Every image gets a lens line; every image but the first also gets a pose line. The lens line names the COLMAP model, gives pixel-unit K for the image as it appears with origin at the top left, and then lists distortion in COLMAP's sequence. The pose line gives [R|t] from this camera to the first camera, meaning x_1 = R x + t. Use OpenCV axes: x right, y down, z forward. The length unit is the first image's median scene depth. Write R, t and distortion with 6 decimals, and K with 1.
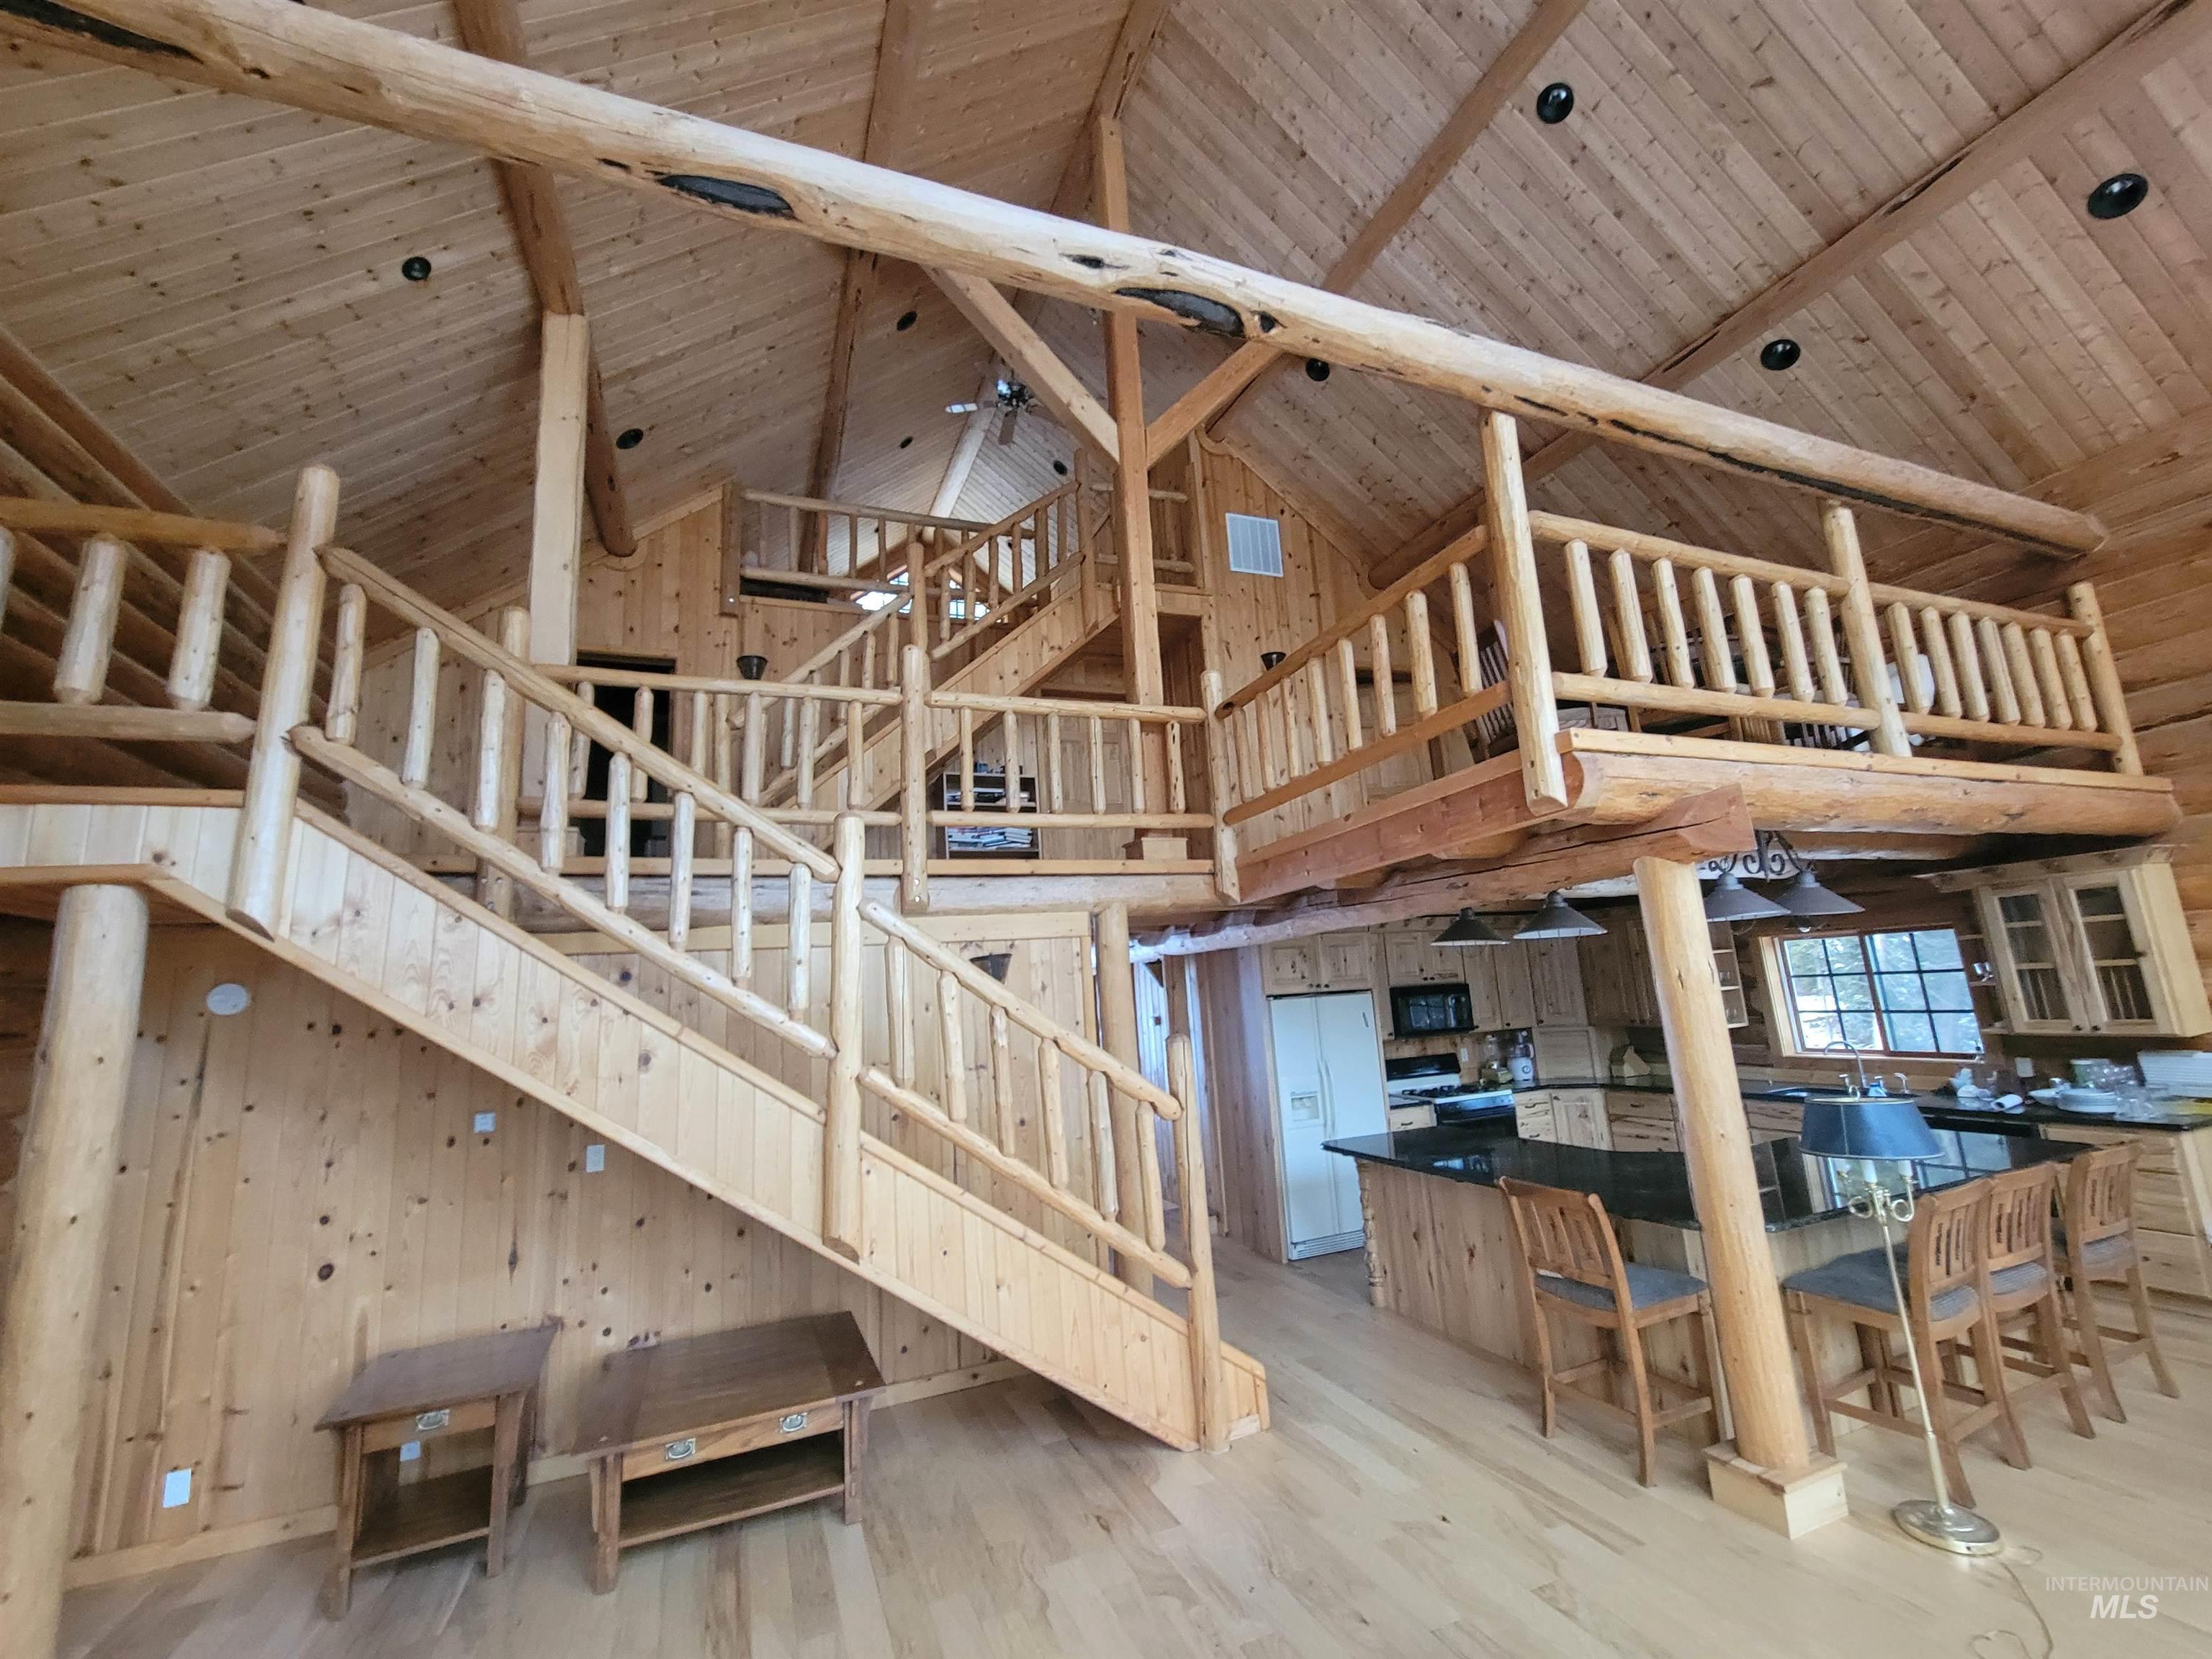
lens RADIAL K [[900.7, 0, 1104.7], [0, 900.7, 824.9], [0, 0, 1]] dist [-0.001332, -0.002228]
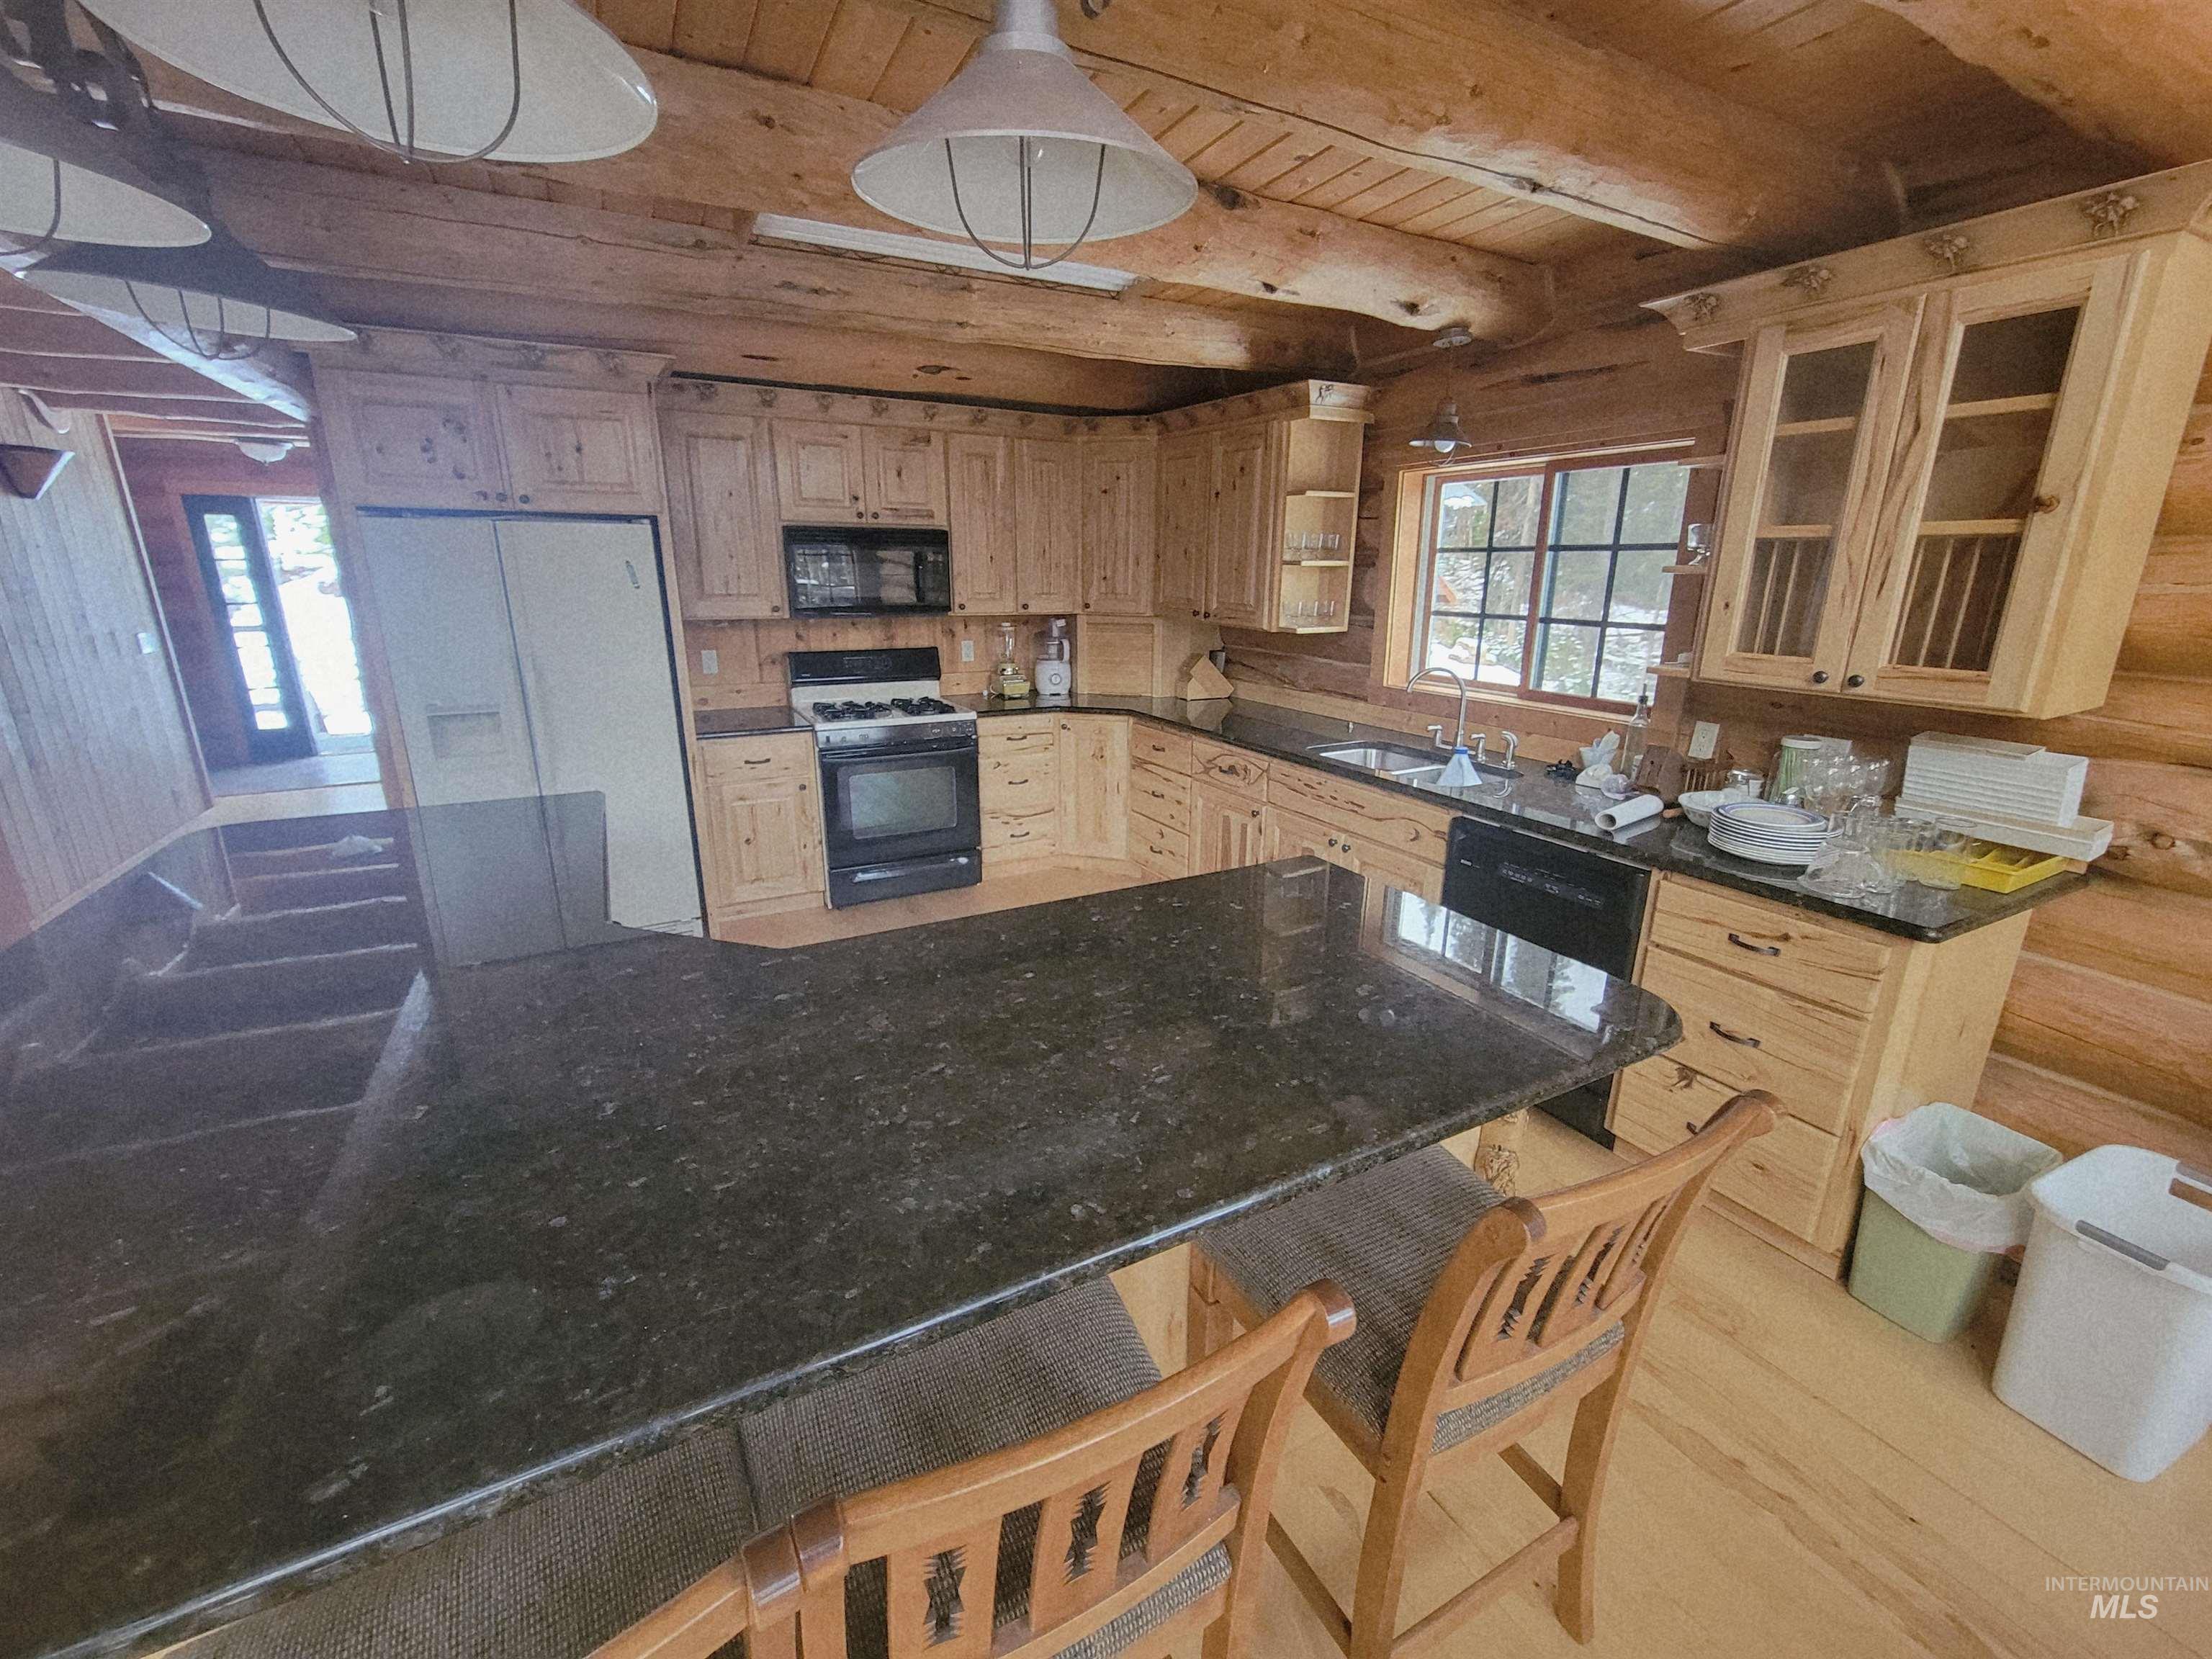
lens RADIAL K [[900.7, 0, 1103.2], [0, 900.7, 826.8], [0, 0, 1]] dist [-0.001332, -0.002228]
pose [[0.991847, 0.034570, 0.122658, 0.610399], [-0.085868, 0.892492, 0.442813, 0.112792], [-0.094163, -0.449736, 0.888184, 0.541218]]
